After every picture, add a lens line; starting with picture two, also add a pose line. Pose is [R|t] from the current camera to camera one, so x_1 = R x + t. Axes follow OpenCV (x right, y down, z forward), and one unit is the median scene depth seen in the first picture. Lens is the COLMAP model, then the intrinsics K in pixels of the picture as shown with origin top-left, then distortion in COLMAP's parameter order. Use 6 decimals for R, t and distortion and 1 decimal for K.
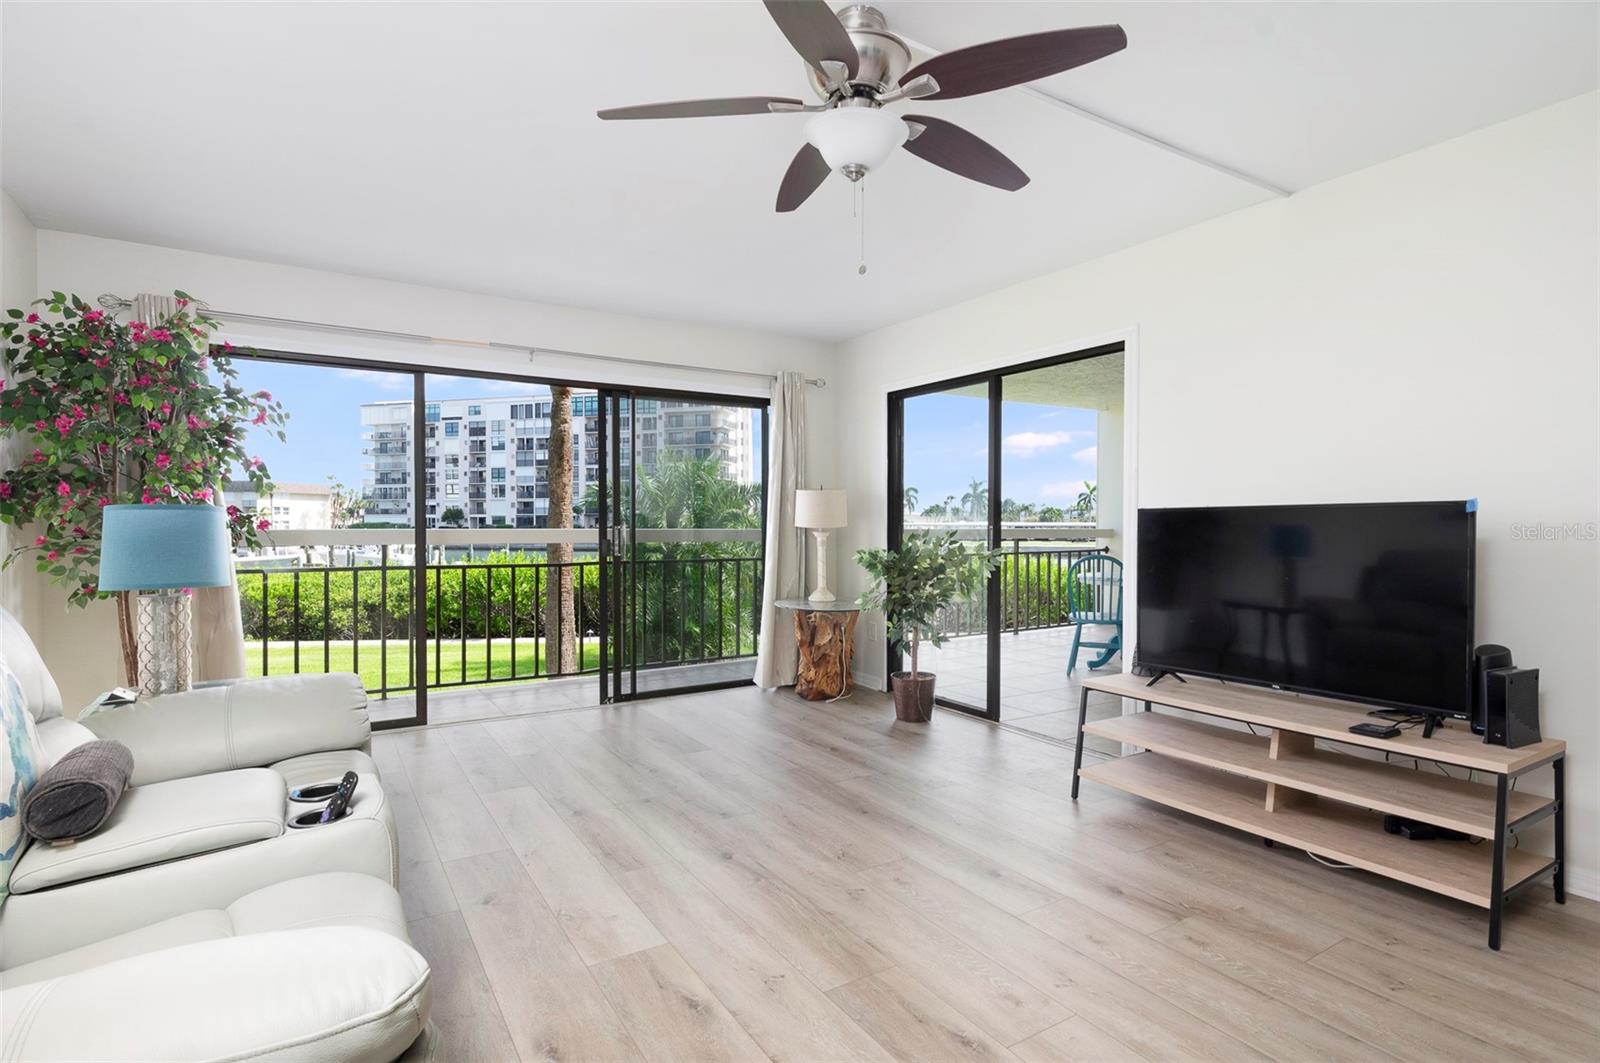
lens RADIAL K [[802.0, 0, 794.5], [0, 802.0, 536.2], [0, 0, 1]] dist [0.003399, -0.003067]
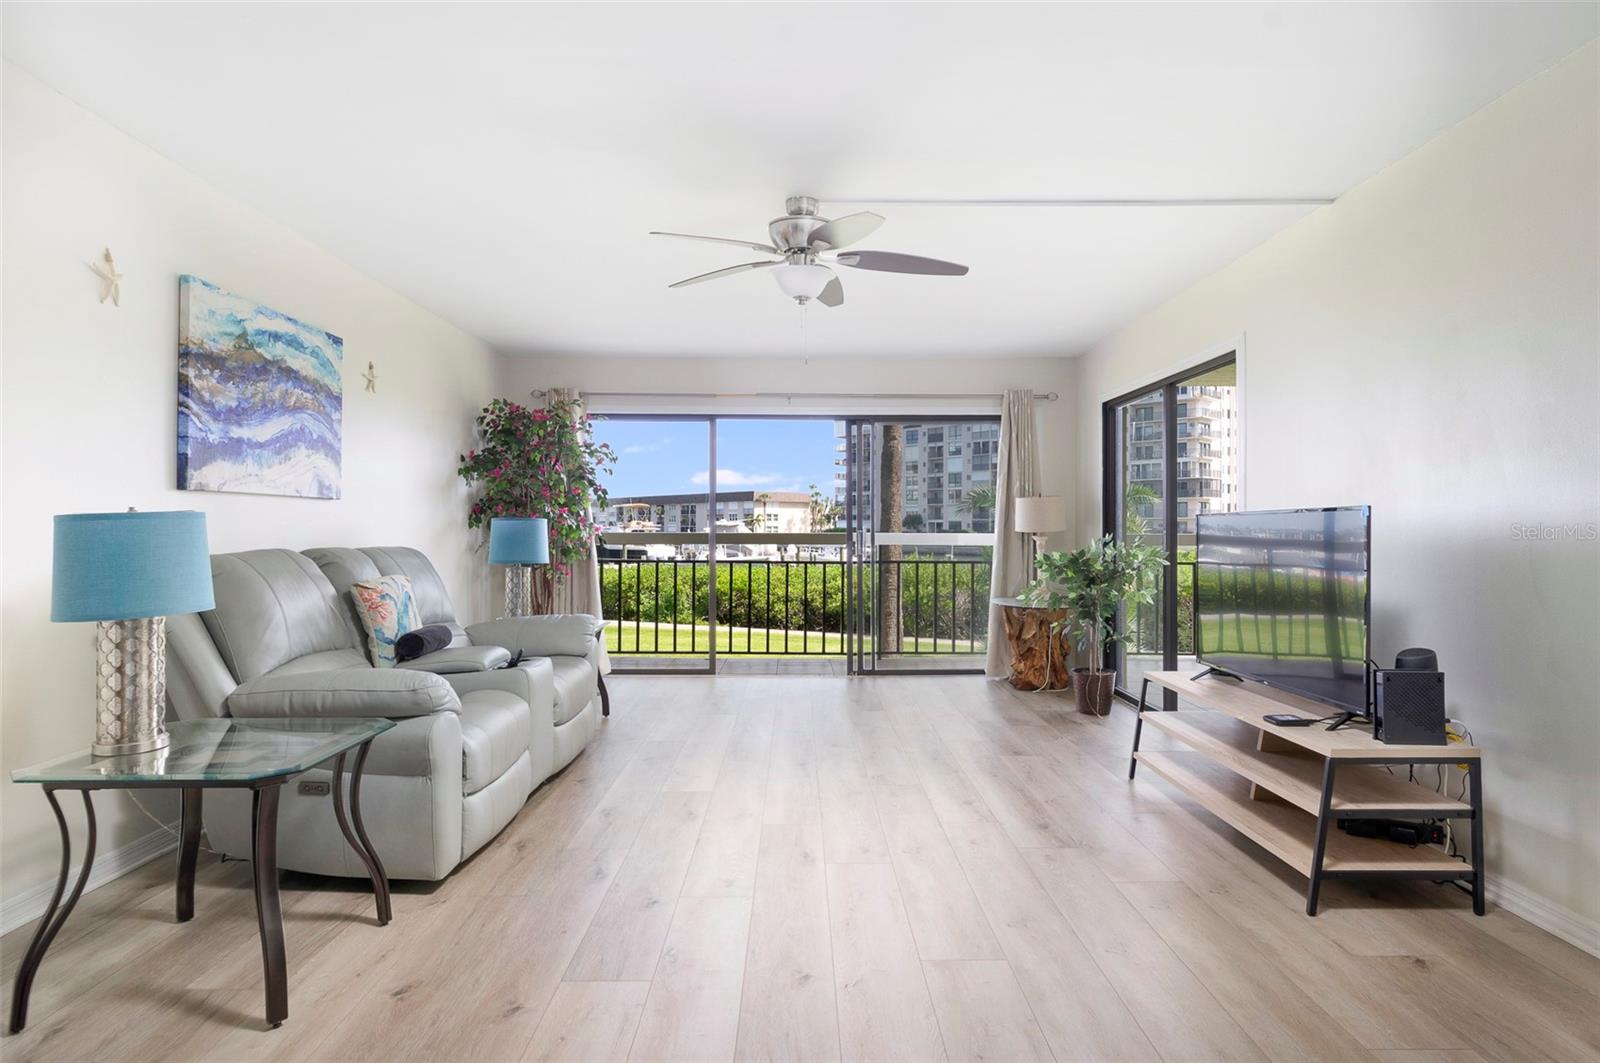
lens RADIAL K [[854.6, 0, 798.6], [0, 854.6, 520.7], [0, 0, 1]] dist [0.008954, -0.000768]
pose [[0.855186, -0.004710, -0.518300, 0.367016], [-0.008479, 0.999698, -0.023075, 0.003714], [0.518252, 0.024128, 0.854888, -0.156882]]
